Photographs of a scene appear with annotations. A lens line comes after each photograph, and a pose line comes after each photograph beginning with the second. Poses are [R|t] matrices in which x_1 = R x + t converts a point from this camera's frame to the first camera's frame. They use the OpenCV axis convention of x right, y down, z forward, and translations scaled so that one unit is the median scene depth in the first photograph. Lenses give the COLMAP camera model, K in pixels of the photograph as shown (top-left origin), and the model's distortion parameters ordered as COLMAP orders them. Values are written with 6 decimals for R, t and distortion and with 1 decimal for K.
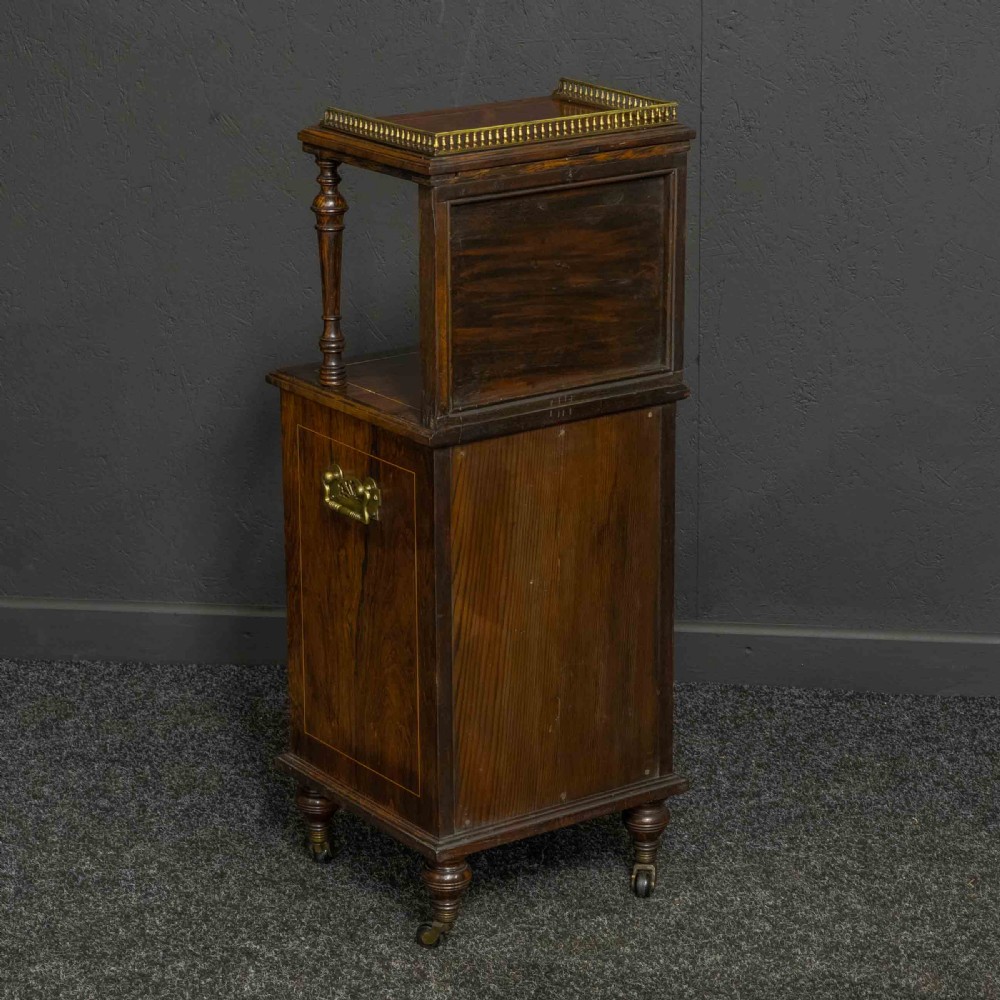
lens RADIAL K [[3068.6, 0, 500.0], [0, 3068.6, 500.0], [0, 0, 1]] dist [0.113477, 0.858181]
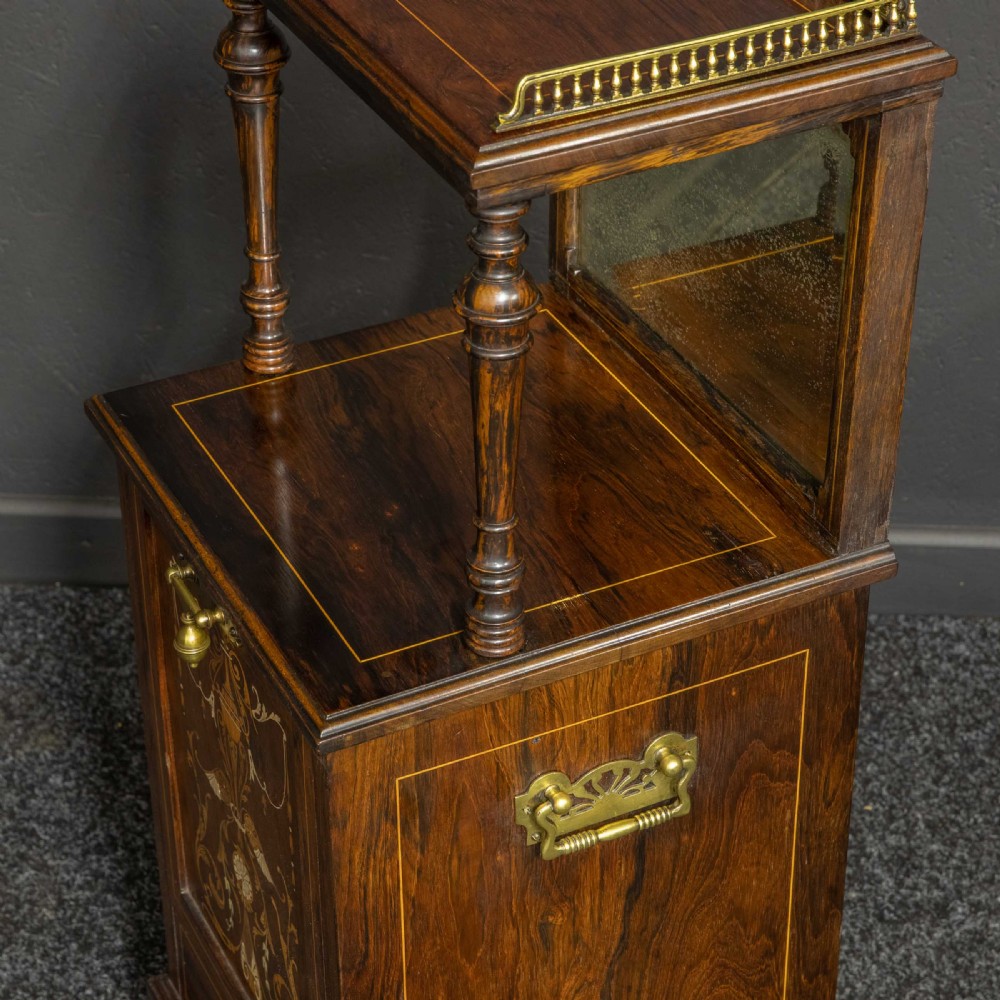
lens RADIAL K [[2608.0, 0, 461.5], [0, 2608.0, 498.8], [0, 0, 1]] dist [0.233557, -0.832414]
pose [[0.997912, -0.040776, 0.050084, -0.032408], [0.023021, 0.949126, 0.314053, -0.138151], [-0.060342, -0.312245, 0.948083, 0.495075]]
